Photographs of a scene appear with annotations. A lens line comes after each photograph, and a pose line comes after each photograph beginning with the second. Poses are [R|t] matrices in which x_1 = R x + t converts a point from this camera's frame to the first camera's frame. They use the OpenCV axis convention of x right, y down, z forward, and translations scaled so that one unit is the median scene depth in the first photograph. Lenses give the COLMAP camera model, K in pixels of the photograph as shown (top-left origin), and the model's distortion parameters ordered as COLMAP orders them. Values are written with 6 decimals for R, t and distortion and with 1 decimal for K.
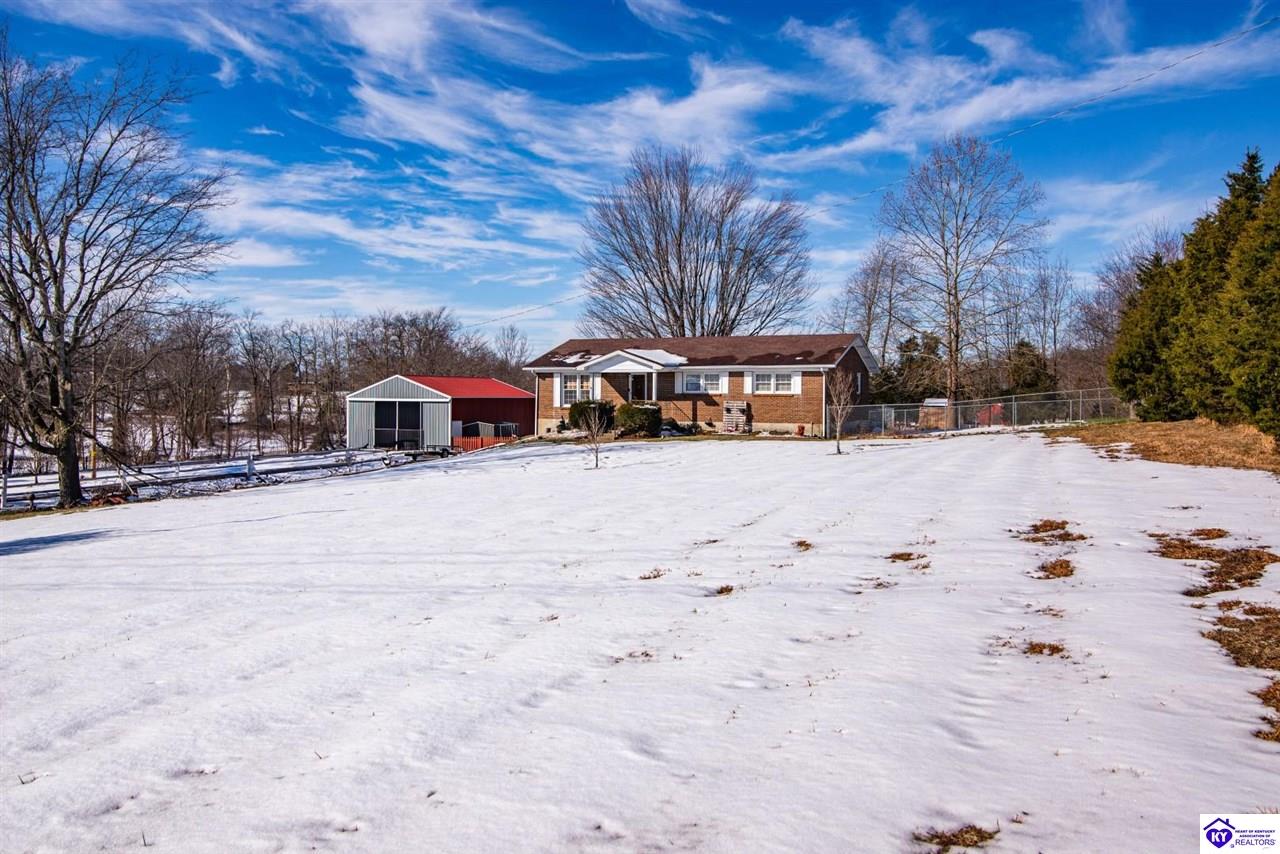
lens RADIAL K [[1030.6, 0, 643.4], [0, 1030.6, 398.4], [0, 0, 1]] dist [0.006256, 0.001010]
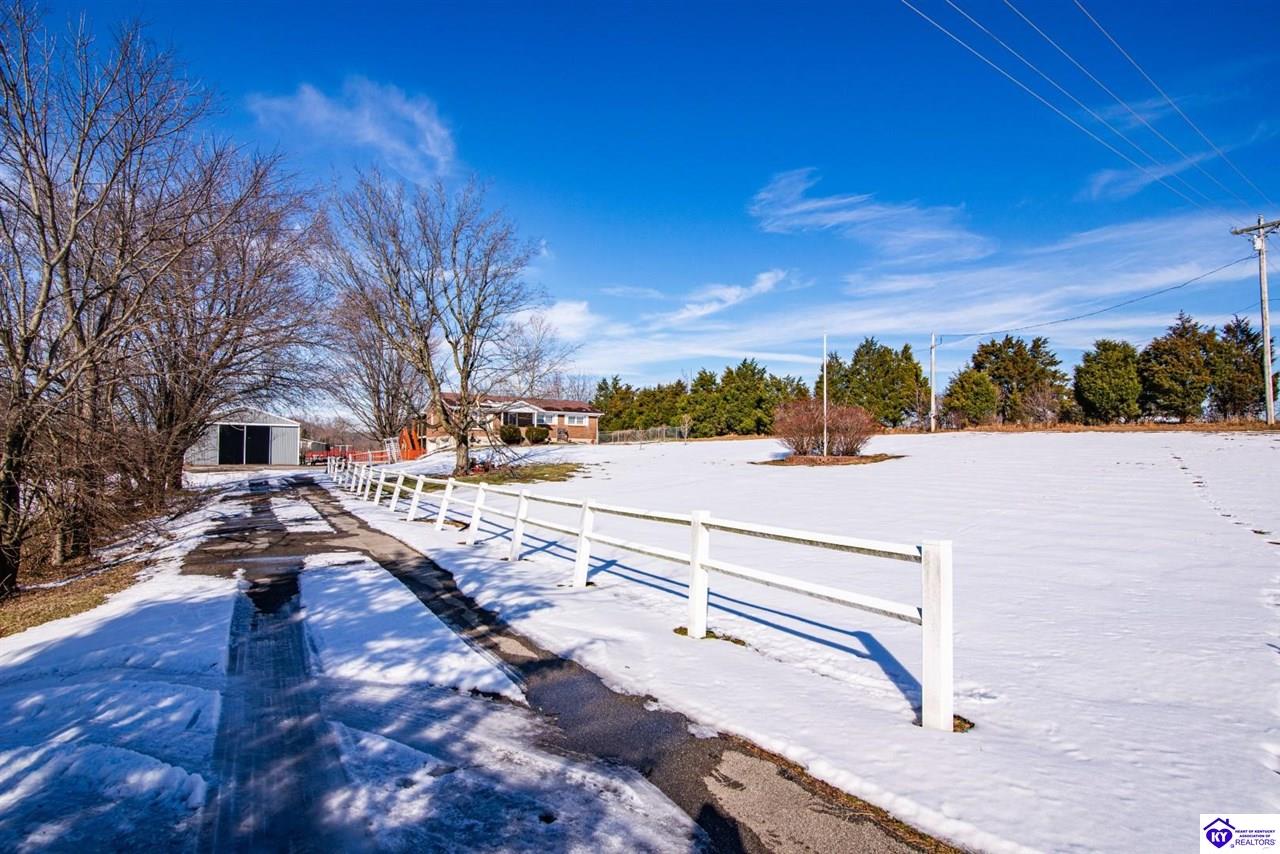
lens RADIAL K [[616.9, 0, 640.0], [0, 616.9, 427.0], [0, 0, 1]] dist [-0.018956, 0.000411]
pose [[0.461585, 0.036464, 0.886346, -0.981576], [0.000386, 0.999146, -0.041305, 0.053529], [-0.887096, 0.019408, 0.461177, 0.258249]]
